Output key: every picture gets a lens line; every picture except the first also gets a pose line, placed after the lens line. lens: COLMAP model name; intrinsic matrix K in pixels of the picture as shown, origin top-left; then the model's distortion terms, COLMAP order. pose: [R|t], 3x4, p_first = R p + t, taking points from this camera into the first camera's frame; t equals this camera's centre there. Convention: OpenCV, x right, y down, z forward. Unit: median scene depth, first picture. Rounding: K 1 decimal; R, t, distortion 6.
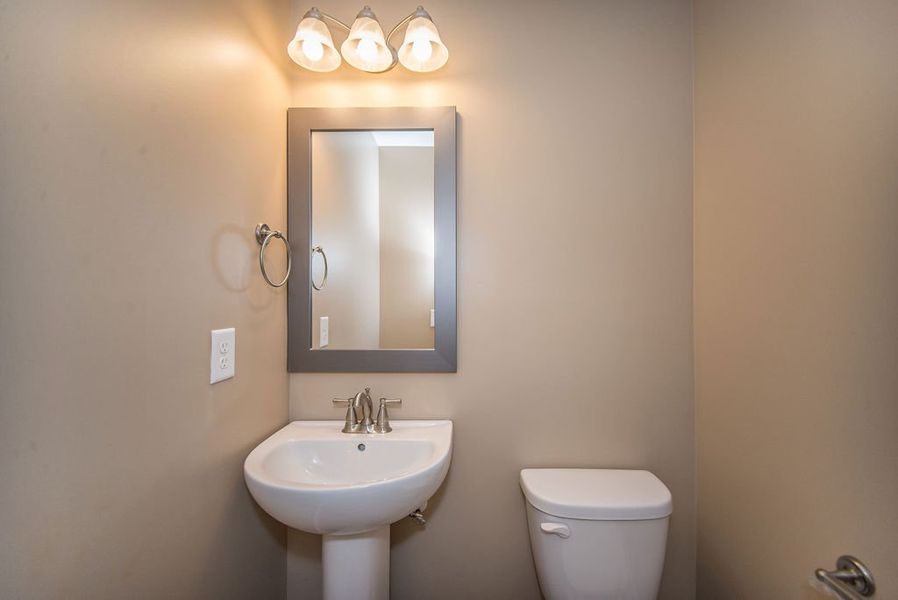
lens RADIAL K [[352.0, 0, 450.8], [0, 352.0, 305.9], [0, 0, 1]] dist [0.001094, -0.000475]
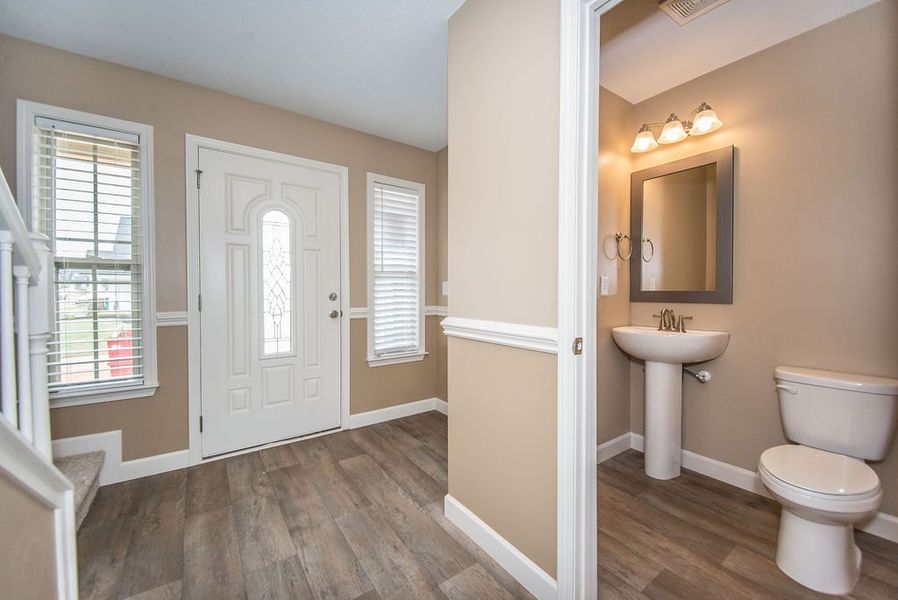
lens RADIAL K [[352.0, 0, 450.8], [0, 352.0, 305.9], [0, 0, 1]] dist [0.001094, -0.000475]
pose [[0.612940, 0.018215, -0.789920, 0.544736], [0.003790, 0.999655, 0.025992, 0.159257], [0.790121, -0.018926, 0.612659, -1.138875]]
